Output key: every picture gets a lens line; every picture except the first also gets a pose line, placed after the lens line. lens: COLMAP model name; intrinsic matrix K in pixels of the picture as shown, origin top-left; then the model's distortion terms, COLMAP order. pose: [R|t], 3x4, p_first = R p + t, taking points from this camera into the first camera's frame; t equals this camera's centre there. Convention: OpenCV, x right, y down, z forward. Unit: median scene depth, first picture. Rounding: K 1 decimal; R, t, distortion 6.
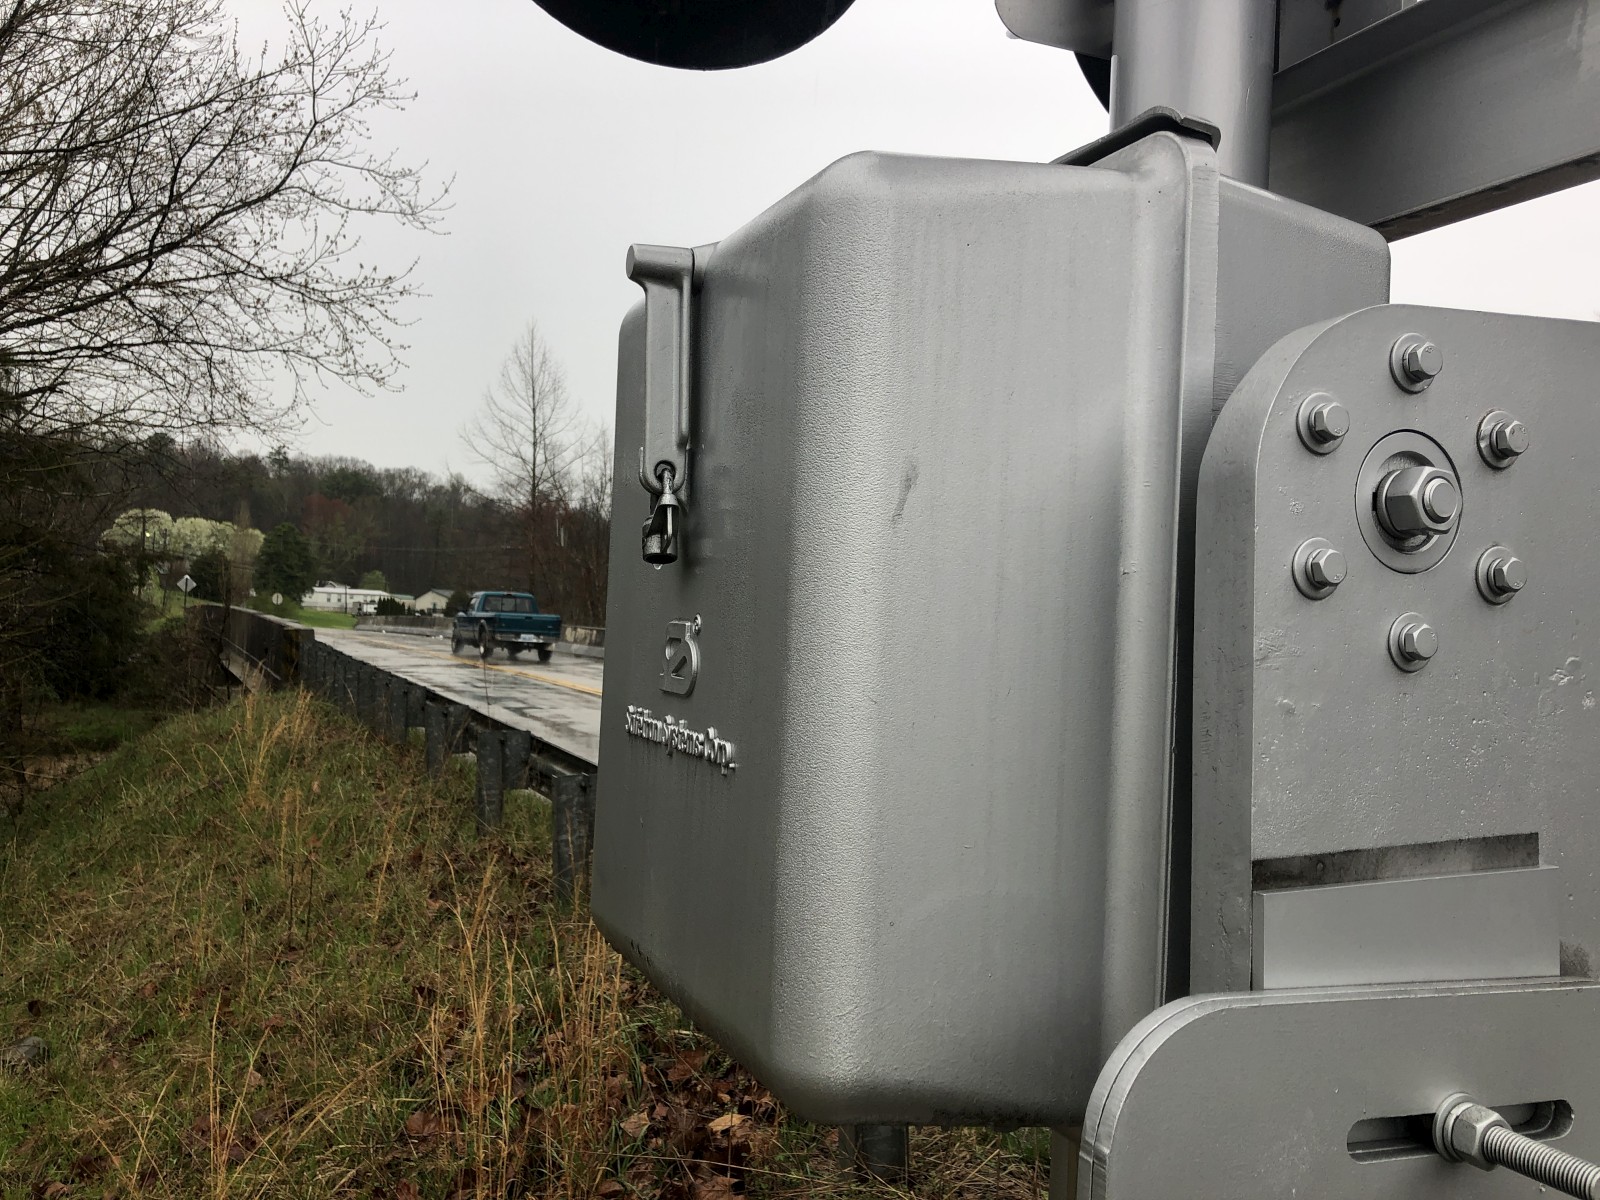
lens RADIAL K [[1300.6, 0, 800.7], [0, 1300.6, 579.6], [0, 0, 1]] dist [0.016000, 0.007272]
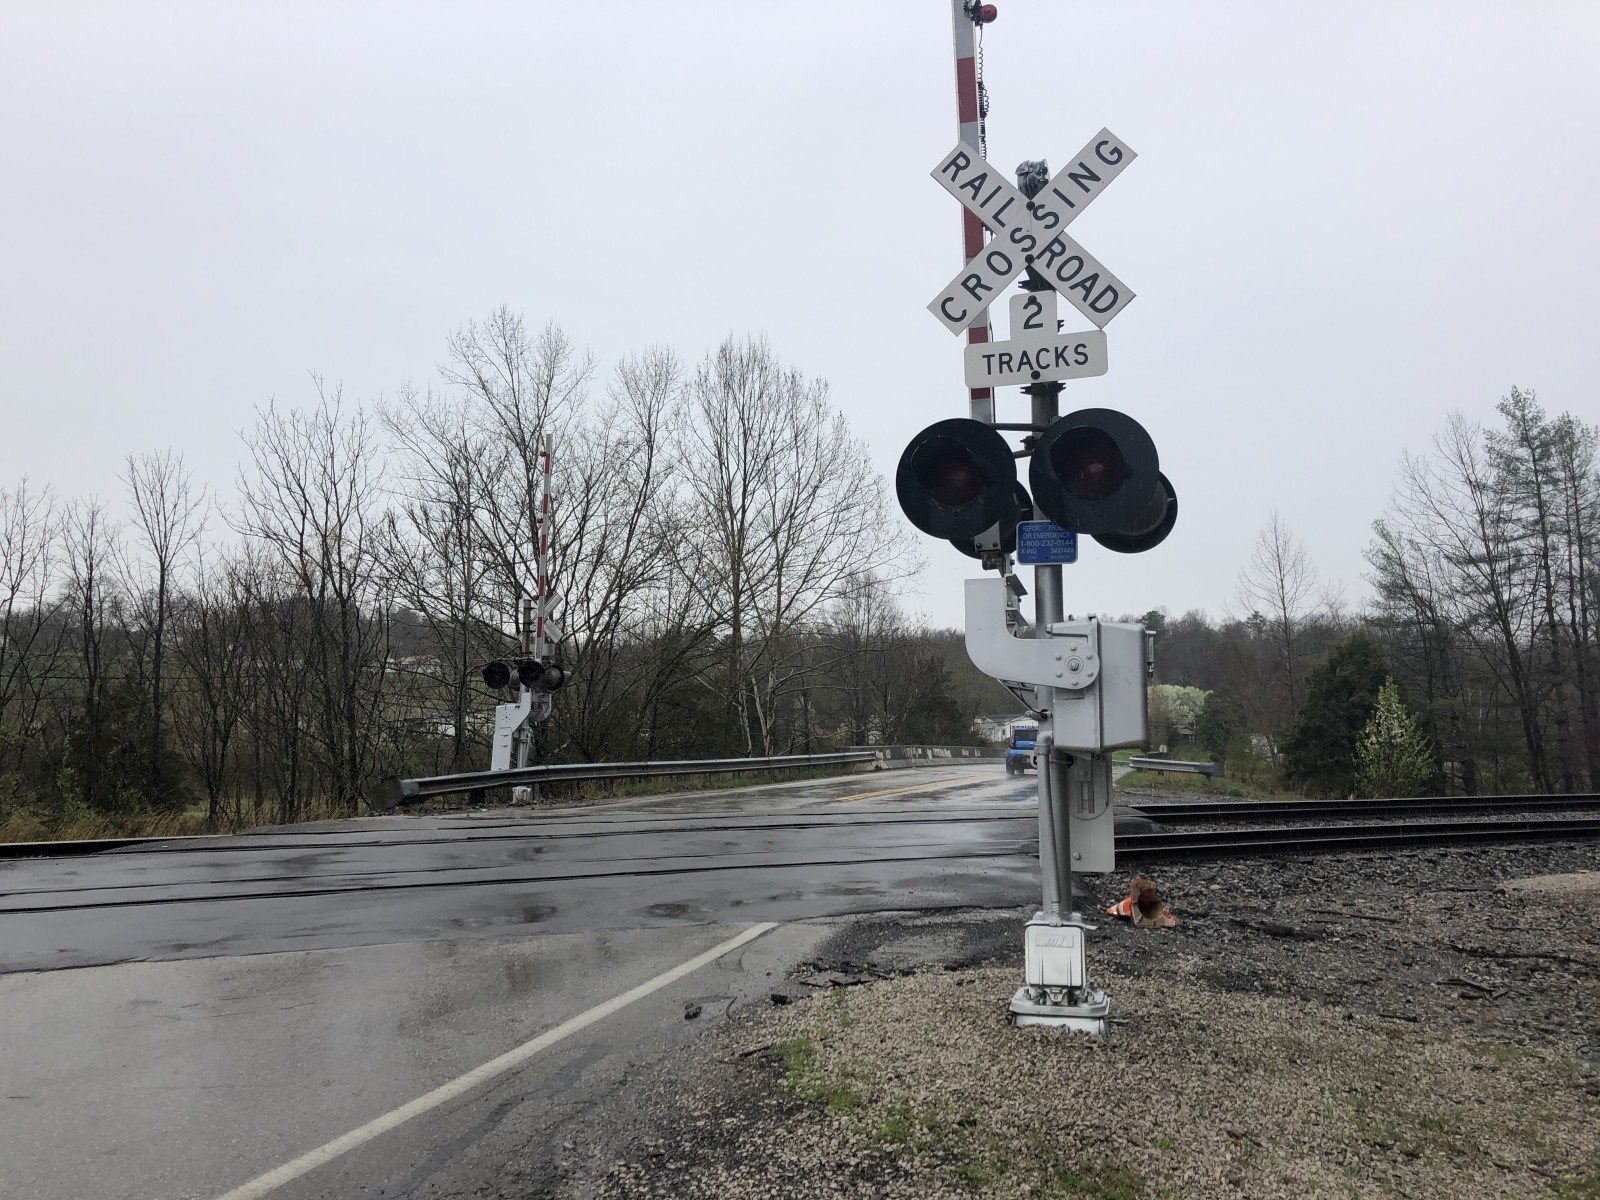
lens RADIAL K [[1293.5, 0, 805.3], [0, 1293.5, 581.3], [0, 0, 1]] dist [0.008736, 0.043102]
pose [[0.719417, -0.135850, -0.681164, 0.303152], [0.054267, 0.988682, -0.139866, 0.015947], [0.692456, 0.063657, 0.718647, -0.184109]]
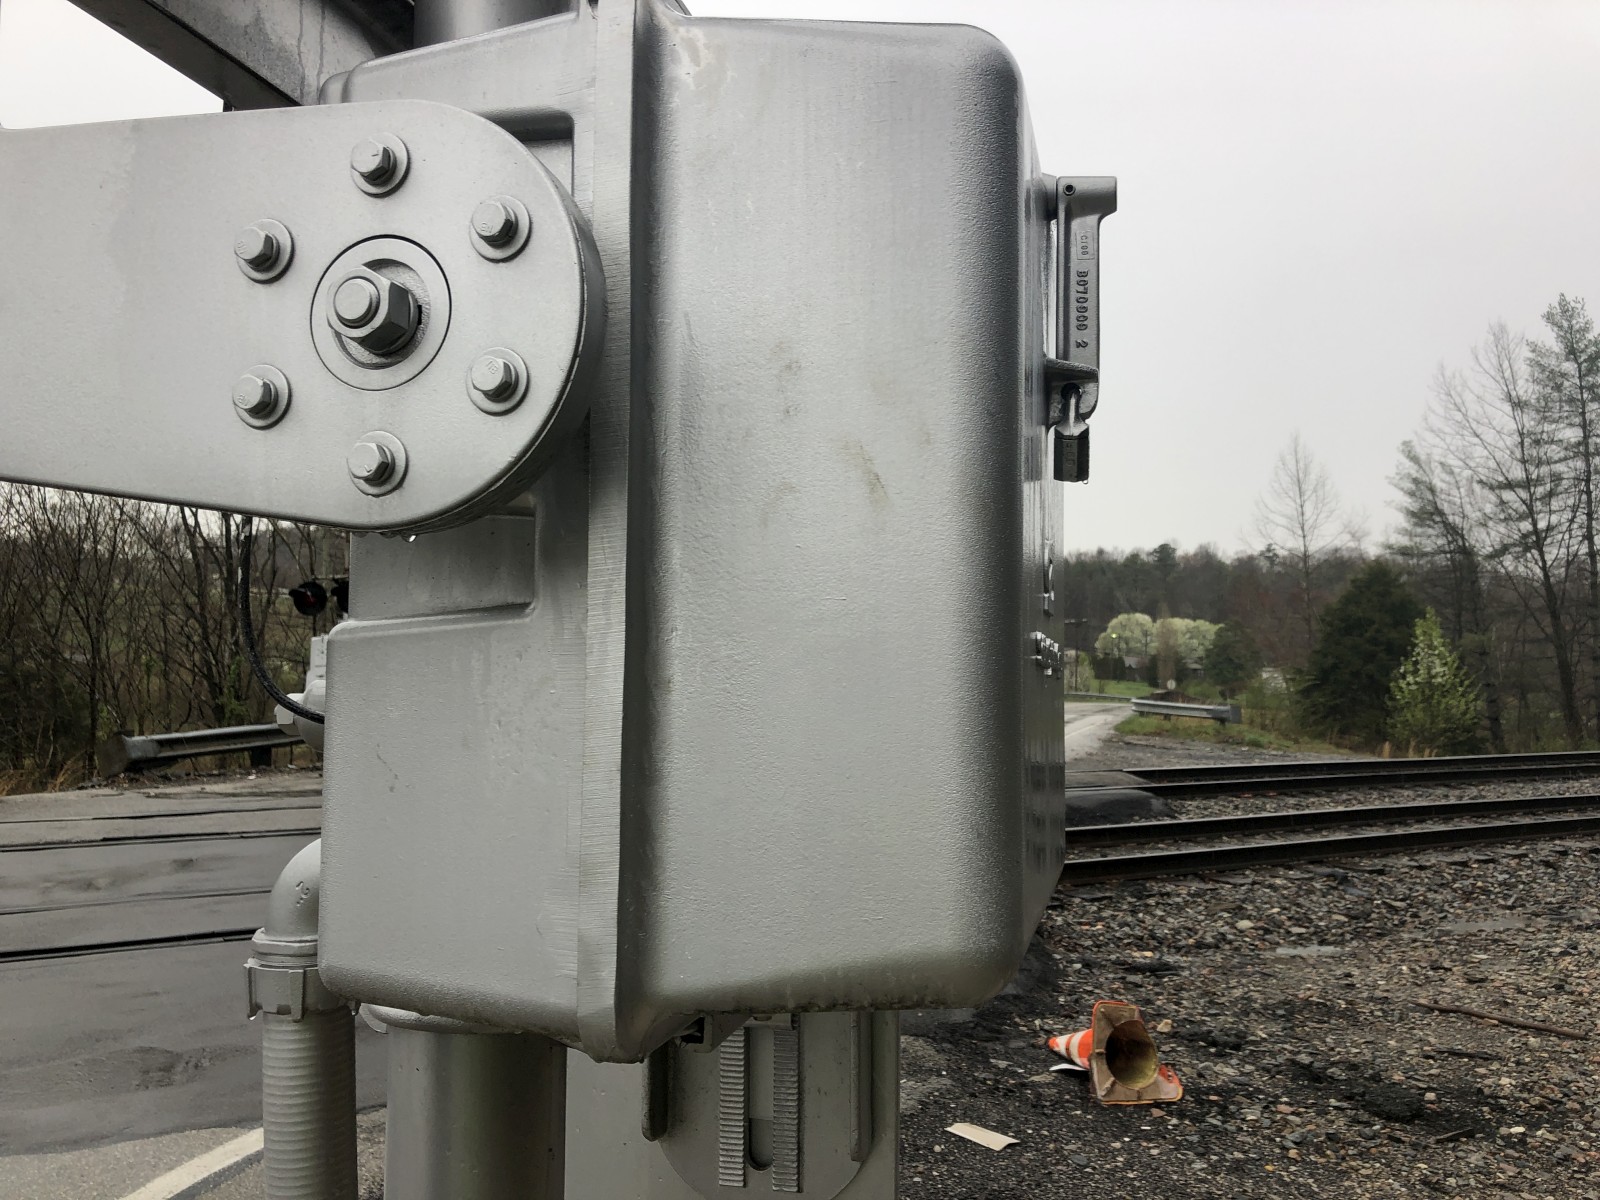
lens RADIAL K [[1300.6, 0, 800.7], [0, 1300.6, 579.6], [0, 0, 1]] dist [0.016000, 0.007272]
pose [[0.713204, -0.097711, -0.694113, 0.270877], [0.049333, 0.994778, -0.089346, 0.013692], [0.699218, 0.029479, 0.714300, -0.123688]]
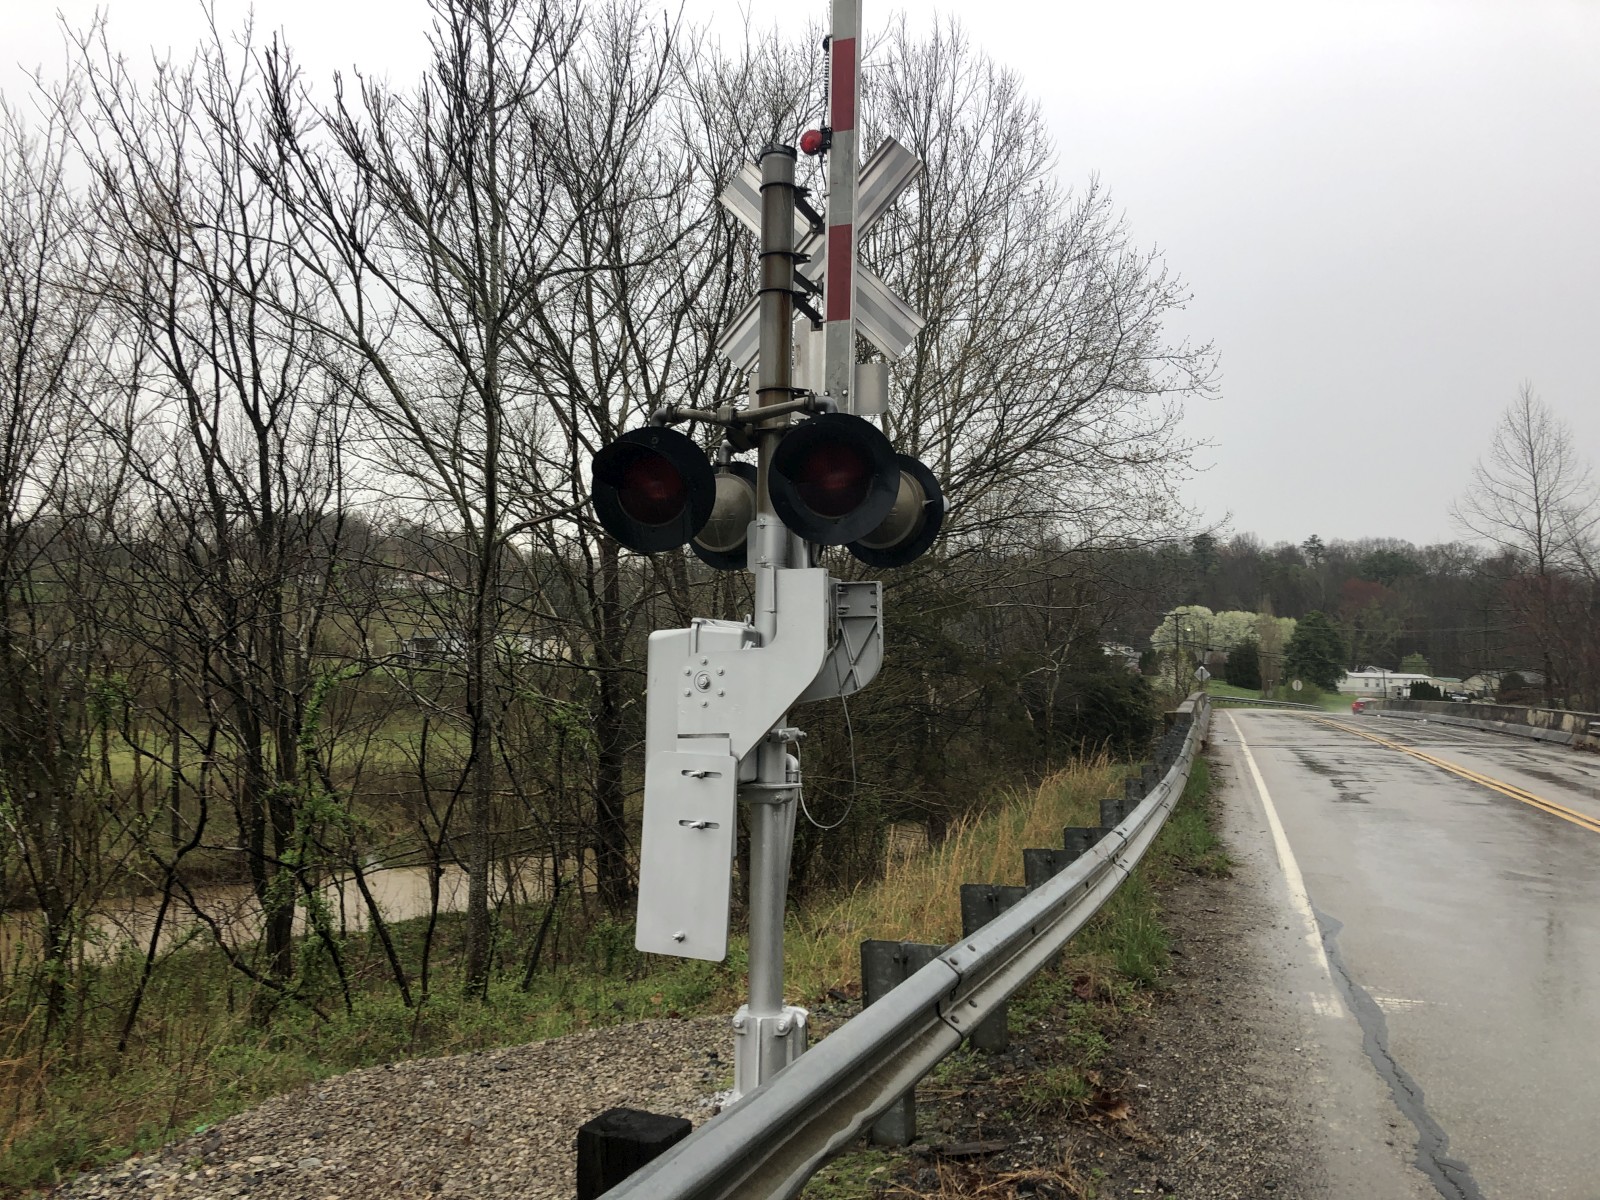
lens RADIAL K [[1300.6, 0, 800.7], [0, 1300.6, 579.6], [0, 0, 1]] dist [0.016000, 0.007272]
pose [[0.717836, -0.079761, -0.691628, 0.060821], [0.034240, 0.996258, -0.079355, -0.000380], [0.695370, 0.033282, 0.717881, -0.038301]]
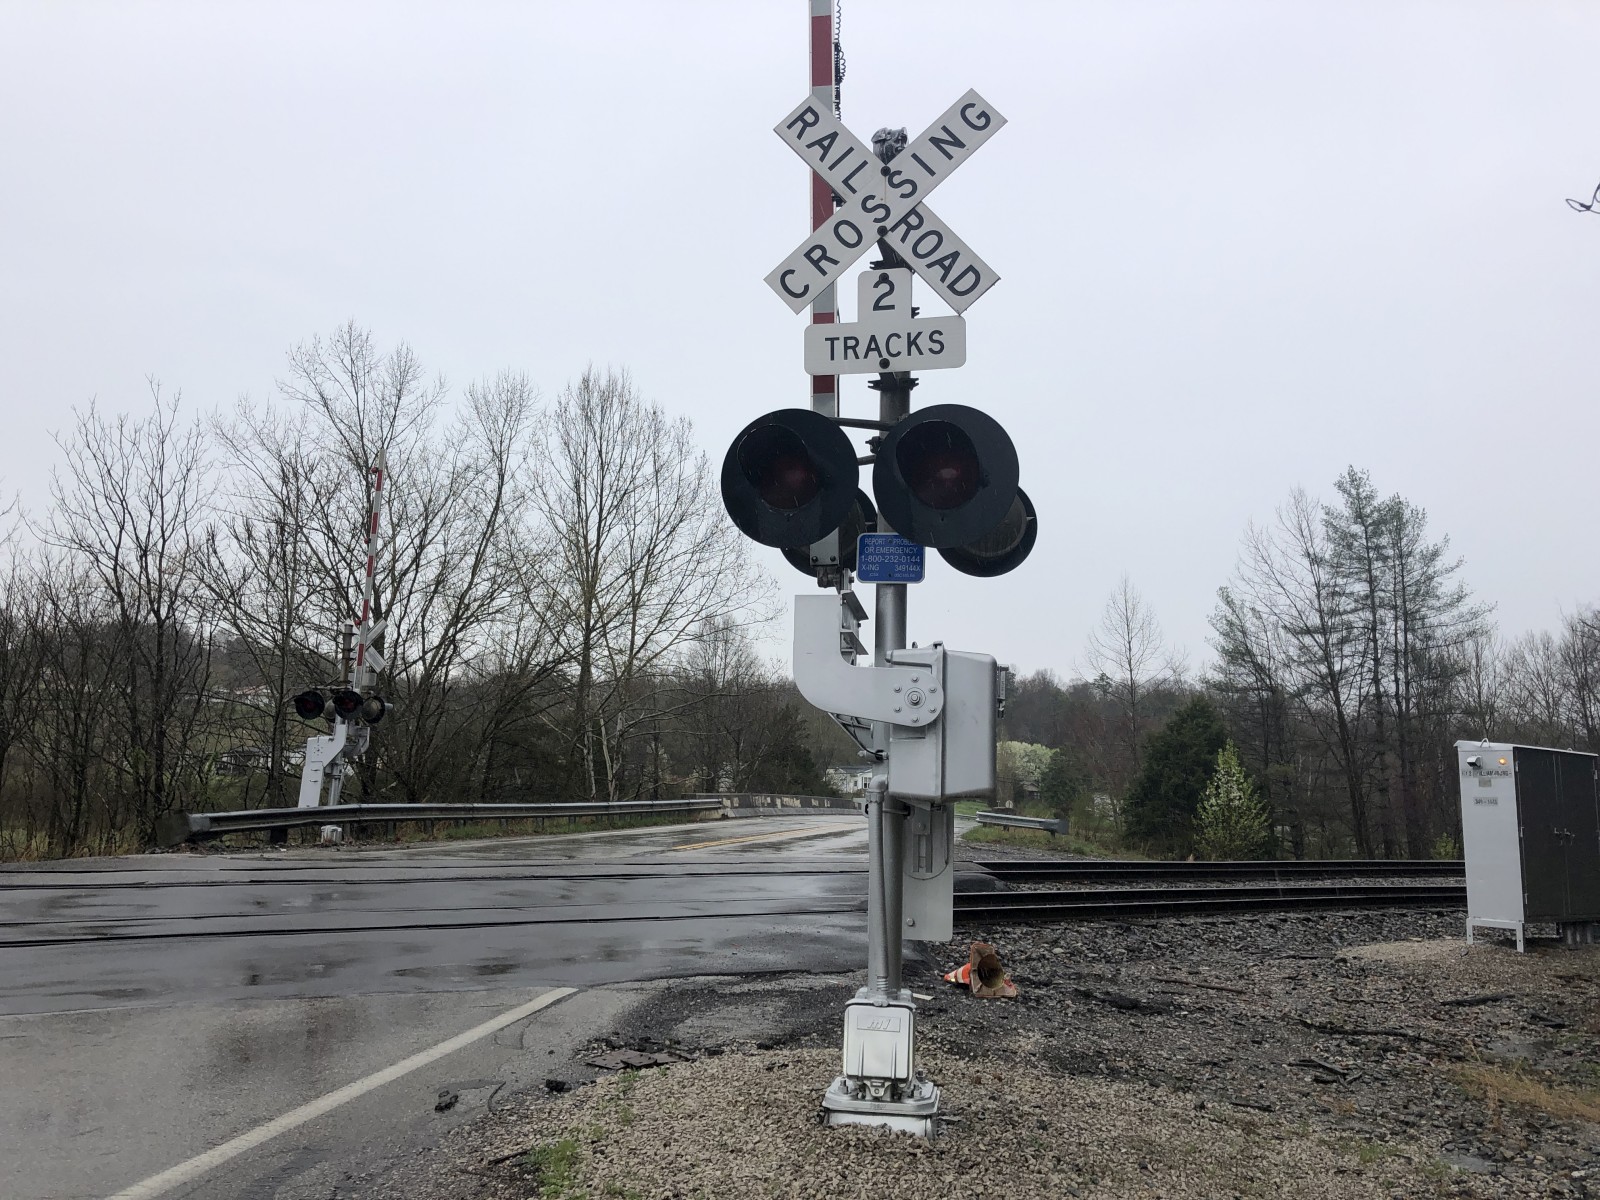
lens RADIAL K [[1300.6, 0, 800.7], [0, 1300.6, 579.6], [0, 0, 1]] dist [0.016000, 0.007272]
pose [[0.792242, -0.124480, -0.597375, 0.297651], [0.025149, 0.984801, -0.171858, 0.016256], [0.609689, 0.121129, 0.783331, -0.174162]]
